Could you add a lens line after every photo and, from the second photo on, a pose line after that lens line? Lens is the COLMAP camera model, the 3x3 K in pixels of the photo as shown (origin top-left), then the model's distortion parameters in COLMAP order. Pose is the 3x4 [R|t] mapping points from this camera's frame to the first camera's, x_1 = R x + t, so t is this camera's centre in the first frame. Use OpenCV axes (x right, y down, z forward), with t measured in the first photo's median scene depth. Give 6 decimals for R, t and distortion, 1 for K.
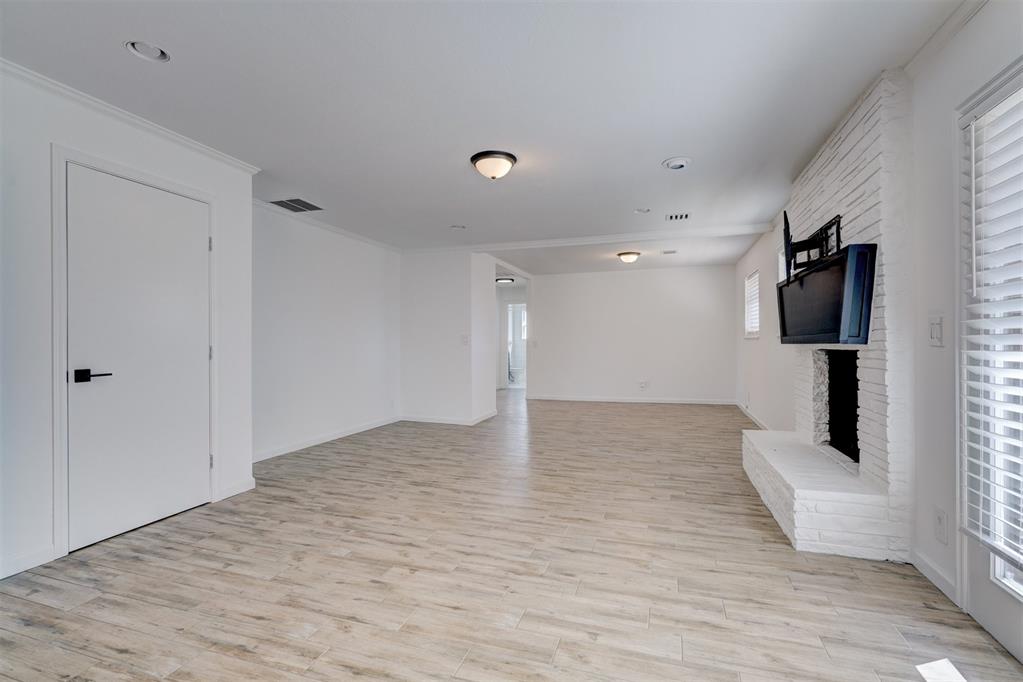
lens RADIAL K [[465.4, 0, 510.6], [0, 465.4, 344.3], [0, 0, 1]] dist [-0.001551, 0.000653]
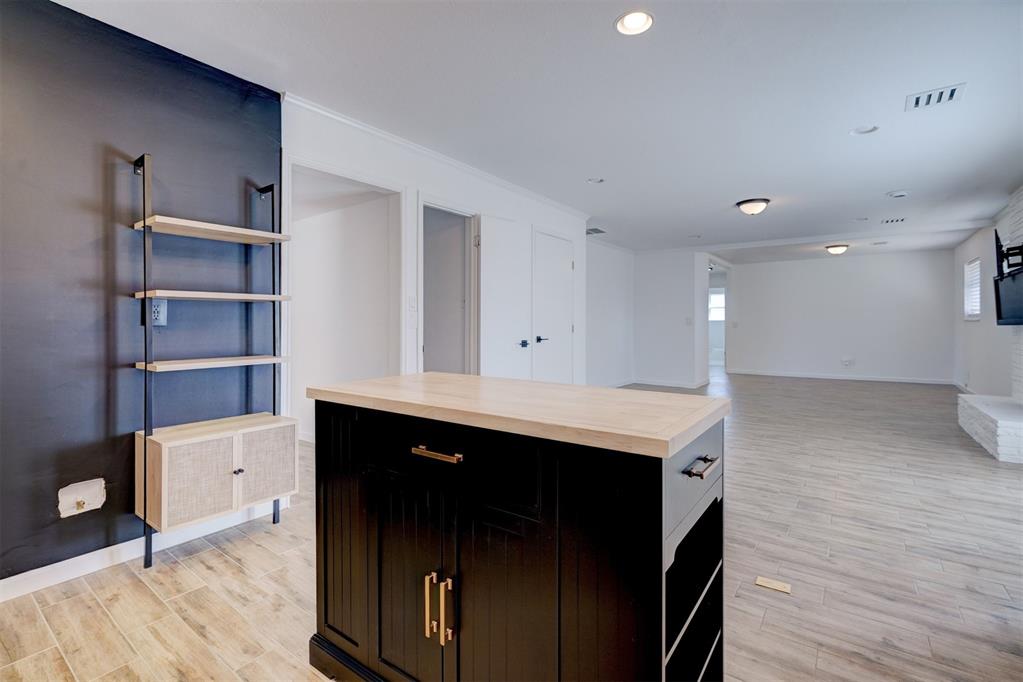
lens RADIAL K [[465.4, 0, 508.4], [0, 465.4, 323.2], [0, 0, 1]] dist [-0.001551, 0.000653]
pose [[0.949866, 0.004245, -0.312629, -0.225470], [-0.005147, 0.999985, -0.002063, 0.002041], [0.312615, 0.003569, 0.949873, -0.490044]]
